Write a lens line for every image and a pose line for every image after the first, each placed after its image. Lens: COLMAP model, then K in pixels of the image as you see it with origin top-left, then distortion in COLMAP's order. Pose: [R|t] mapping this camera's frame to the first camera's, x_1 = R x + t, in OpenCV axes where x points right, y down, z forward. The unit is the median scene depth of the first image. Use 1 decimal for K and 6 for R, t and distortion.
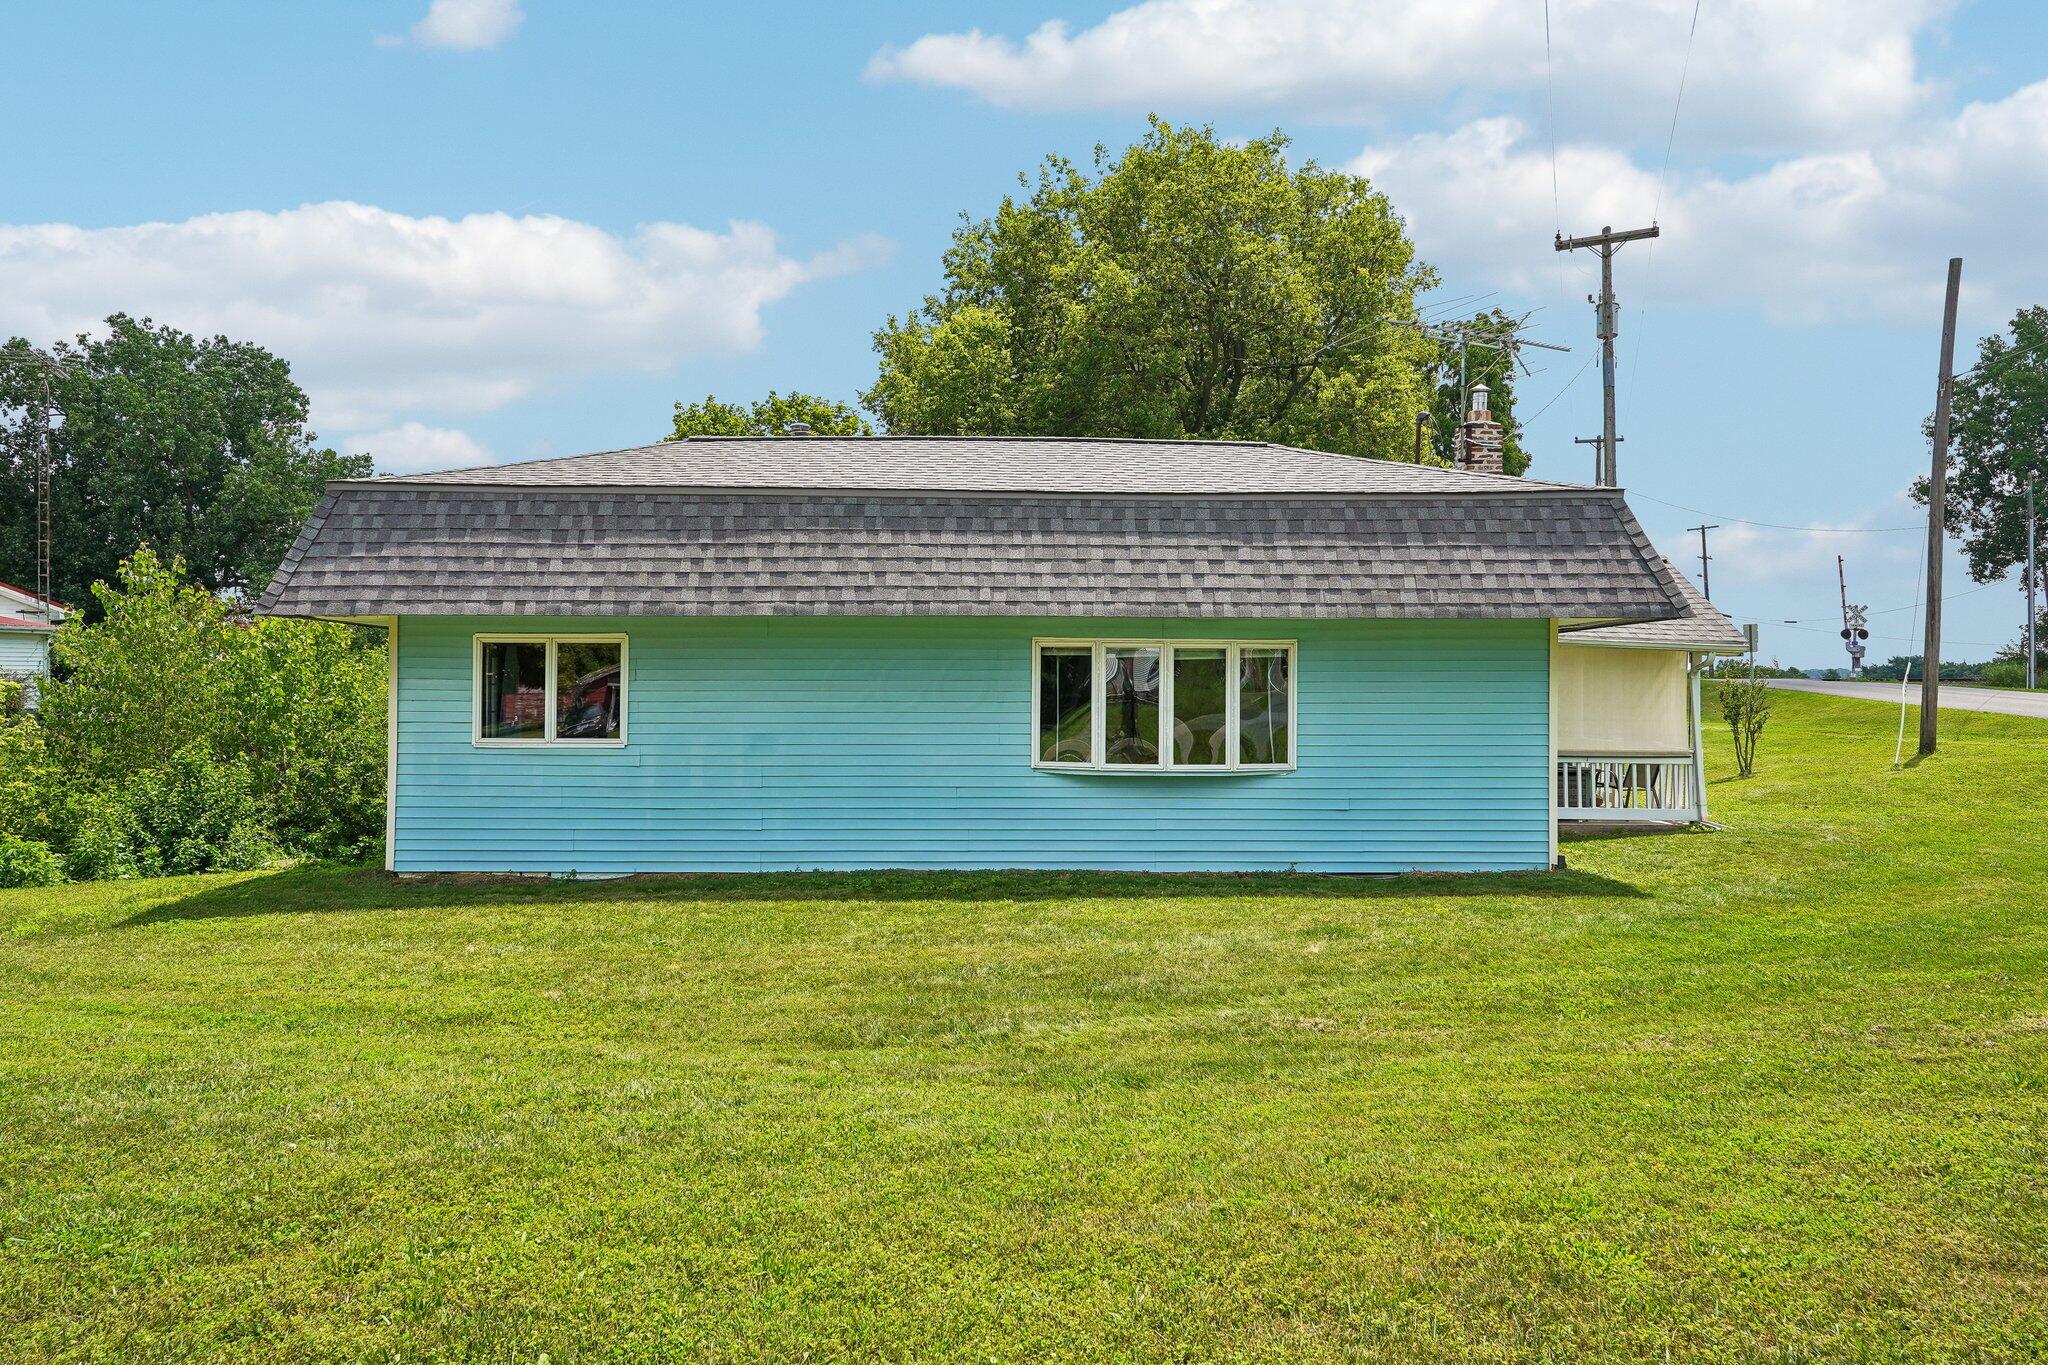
lens RADIAL K [[1338.4, 0, 987.1], [0, 1338.4, 686.8], [0, 0, 1]] dist [-0.001620, 0.000154]
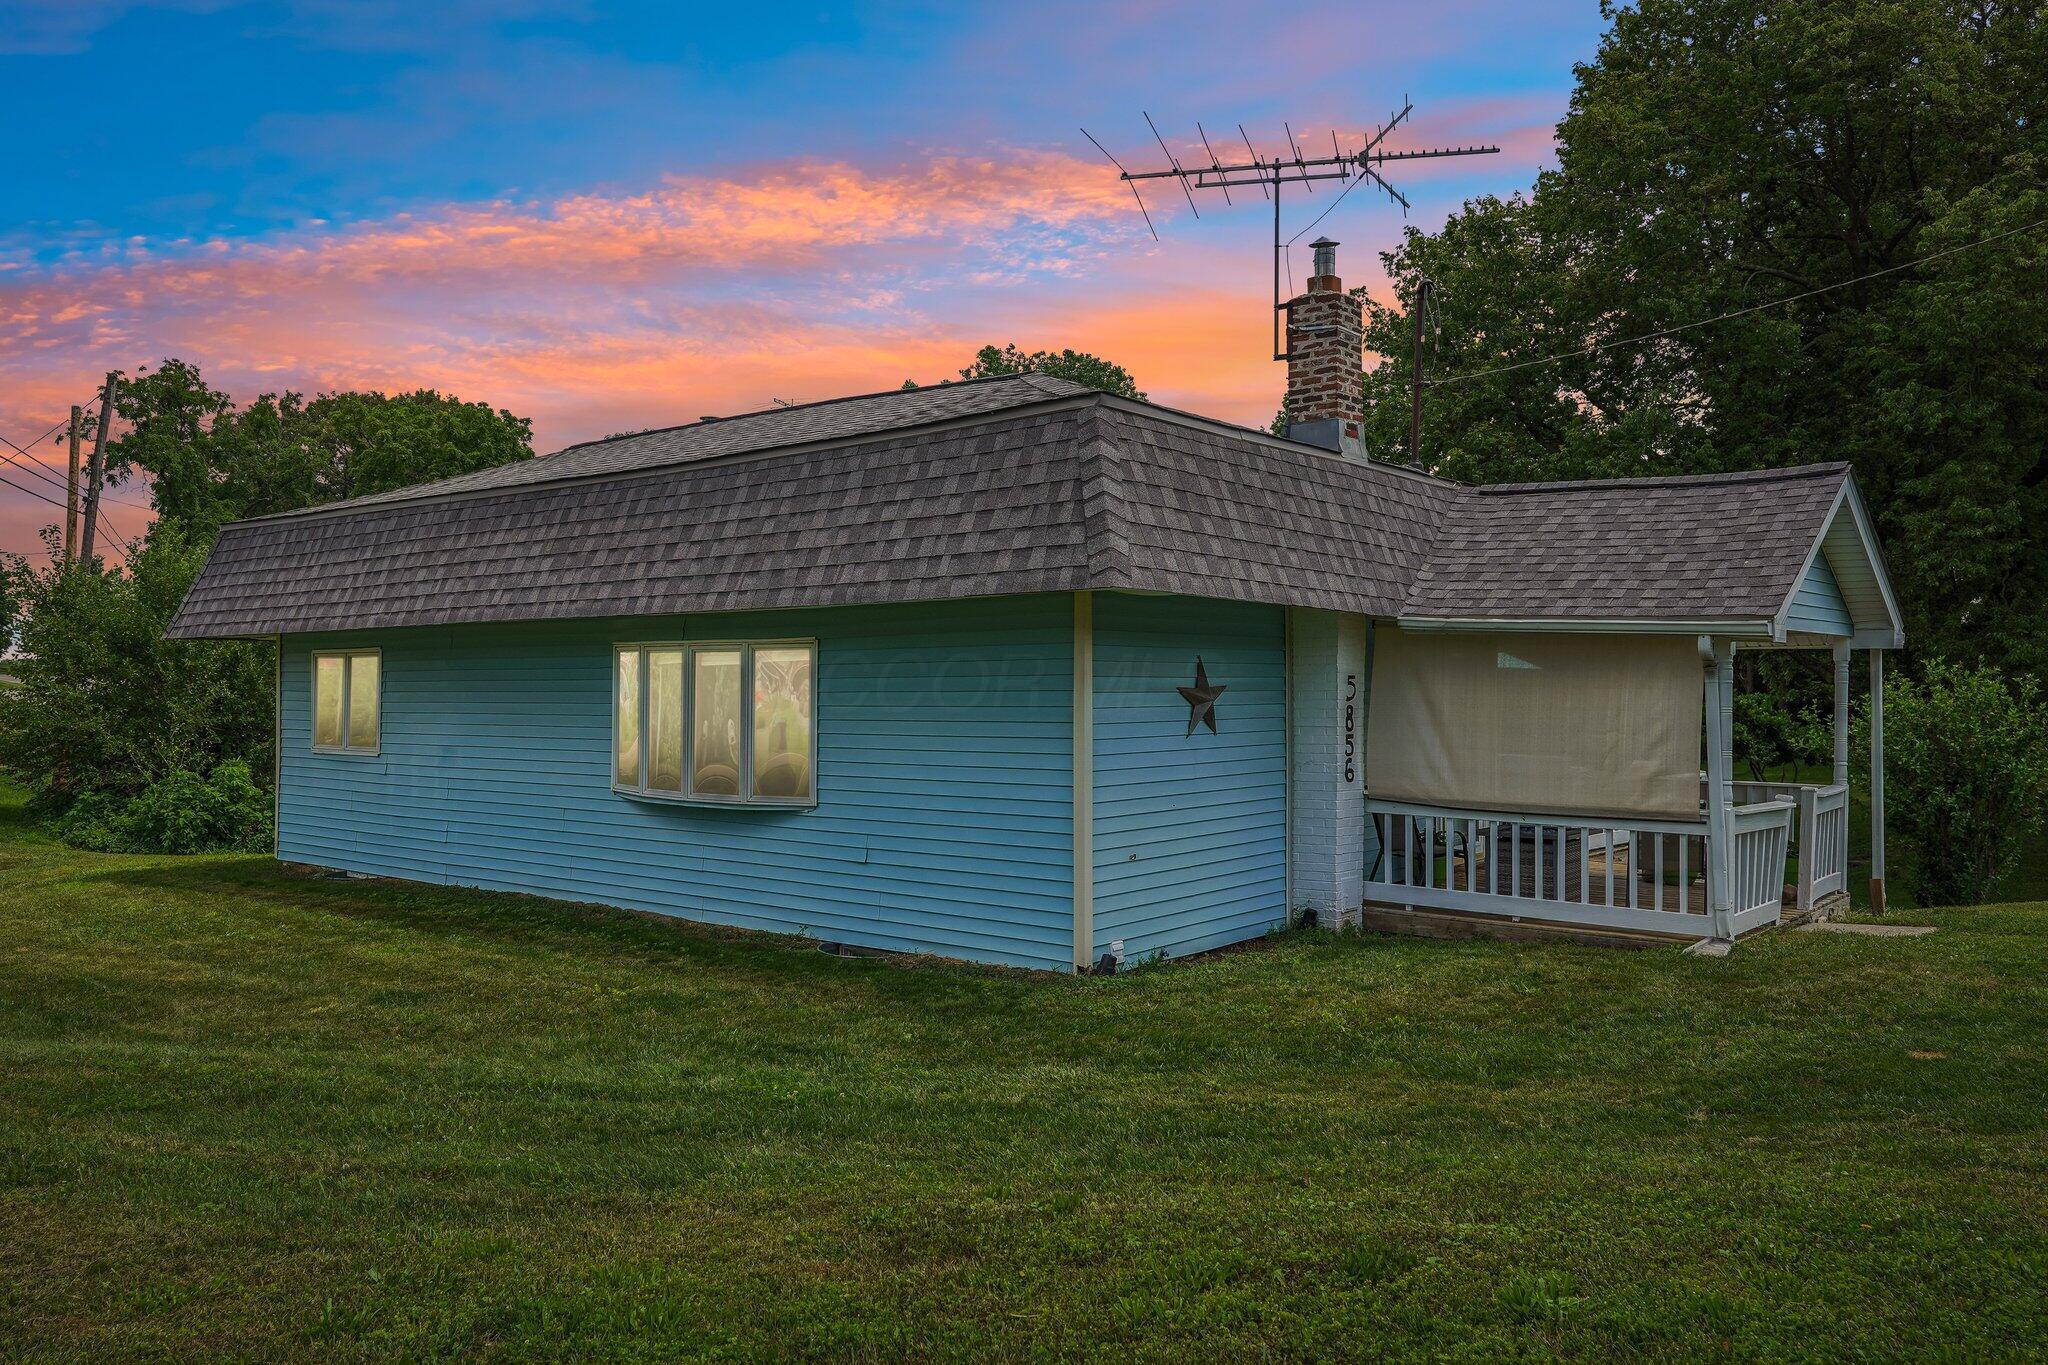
lens RADIAL K [[1578.8, 0, 1024.0], [0, 1578.8, 682.5], [0, 0, 1]] dist [-0.001351, -0.000210]
pose [[0.762160, -0.006805, -0.647353, 0.913422], [0.001077, 0.999957, -0.009245, -0.000471], [0.647388, 0.006349, 0.762134, 0.383969]]
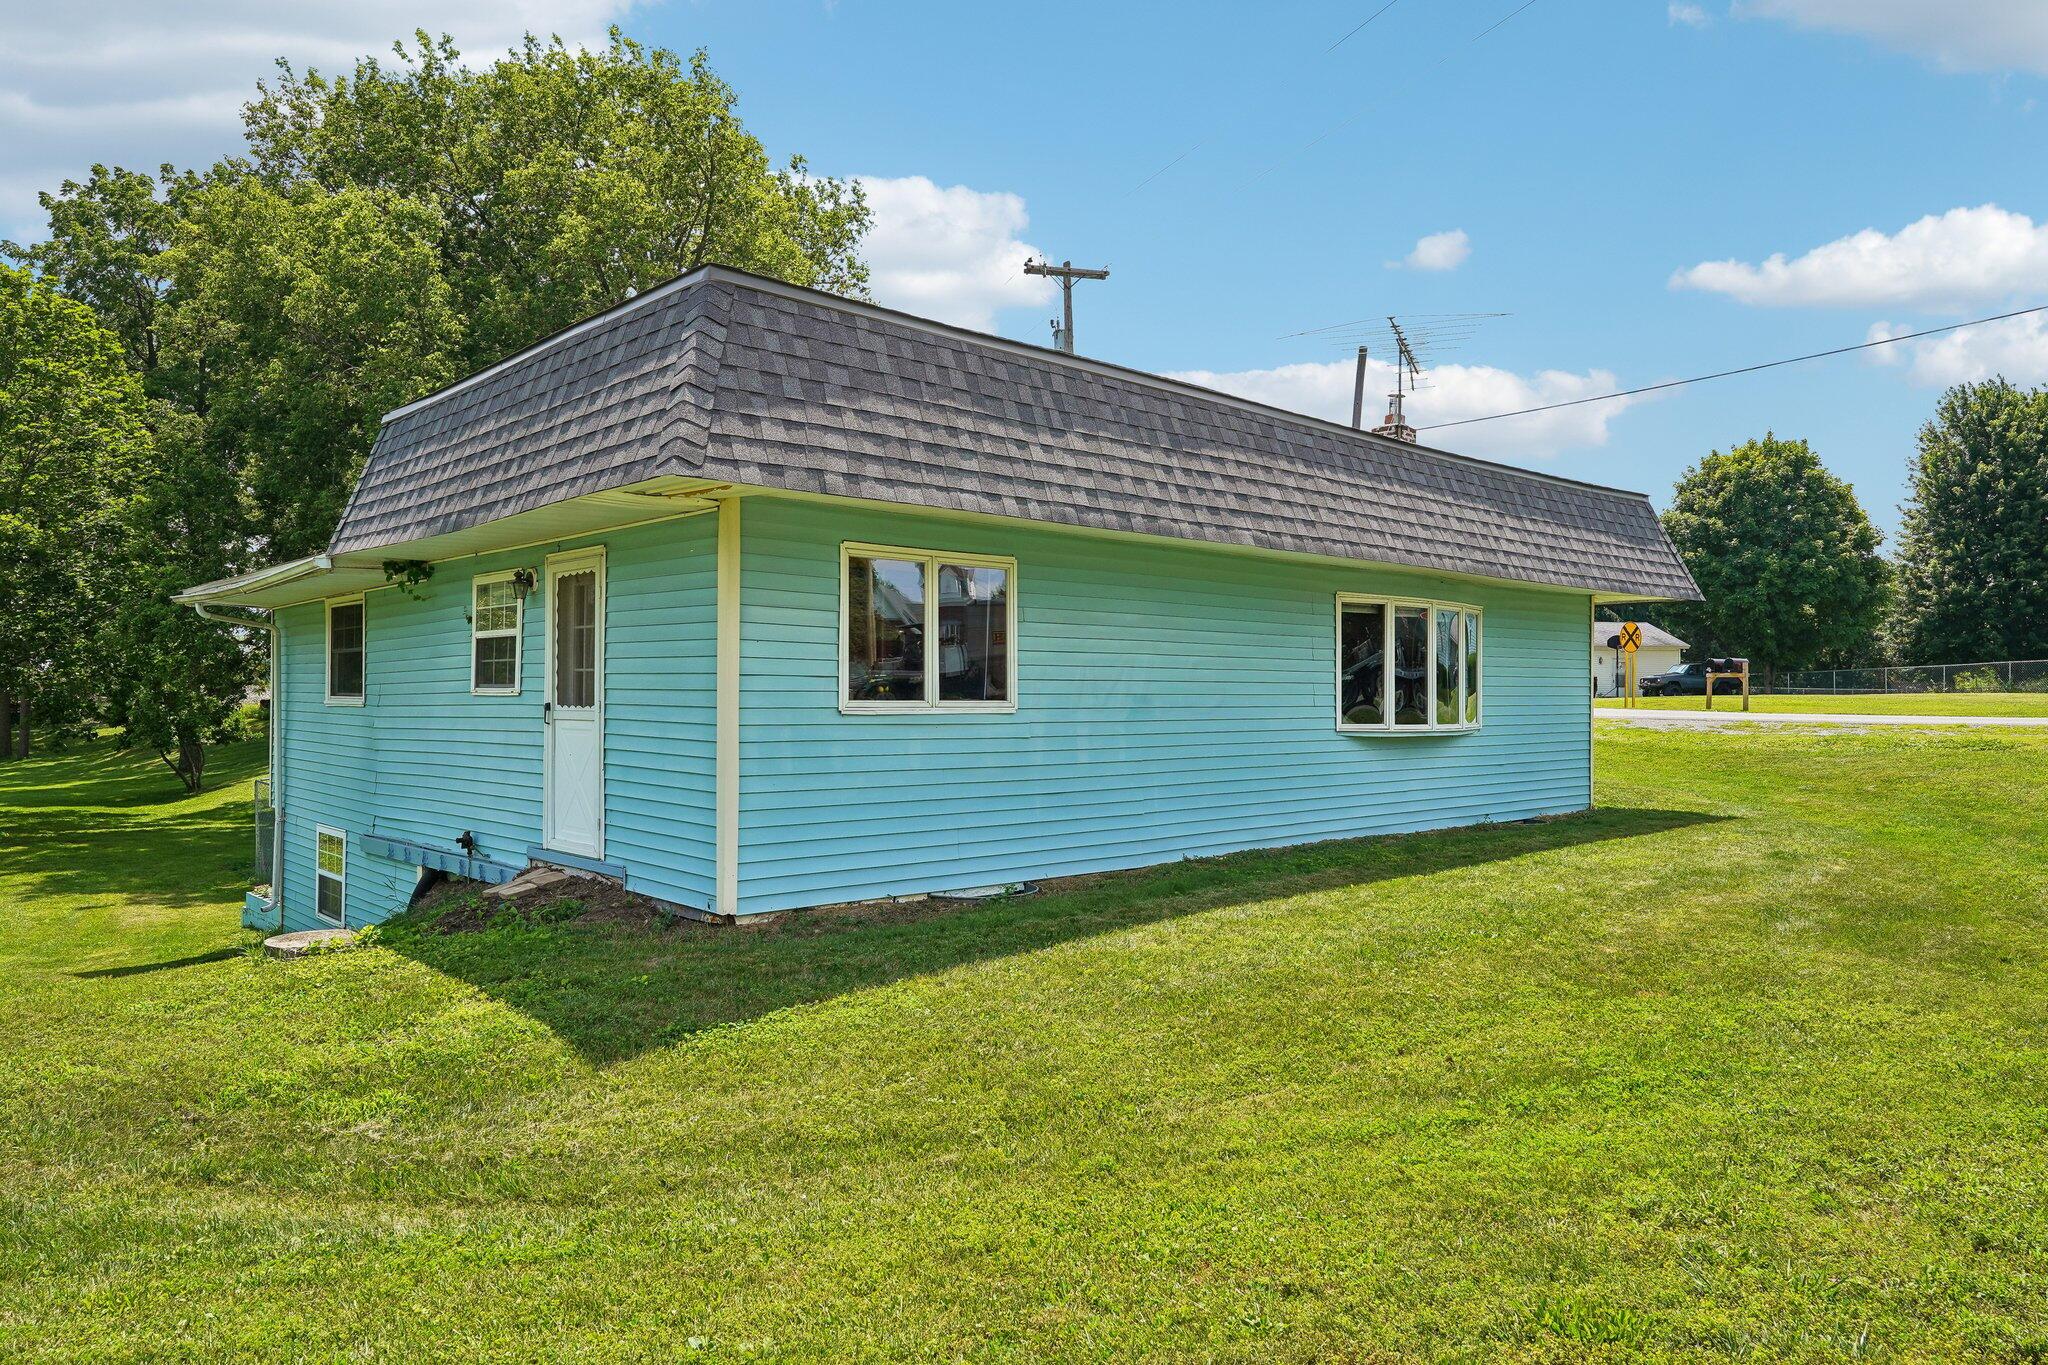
lens RADIAL K [[1338.4, 0, 987.1], [0, 1338.4, 686.8], [0, 0, 1]] dist [-0.001620, 0.000154]
pose [[0.747325, 0.005334, 0.664437, -0.768268], [-0.008279, 0.999965, 0.001284, 0.030476], [-0.664407, -0.006461, 0.747343, 0.462028]]
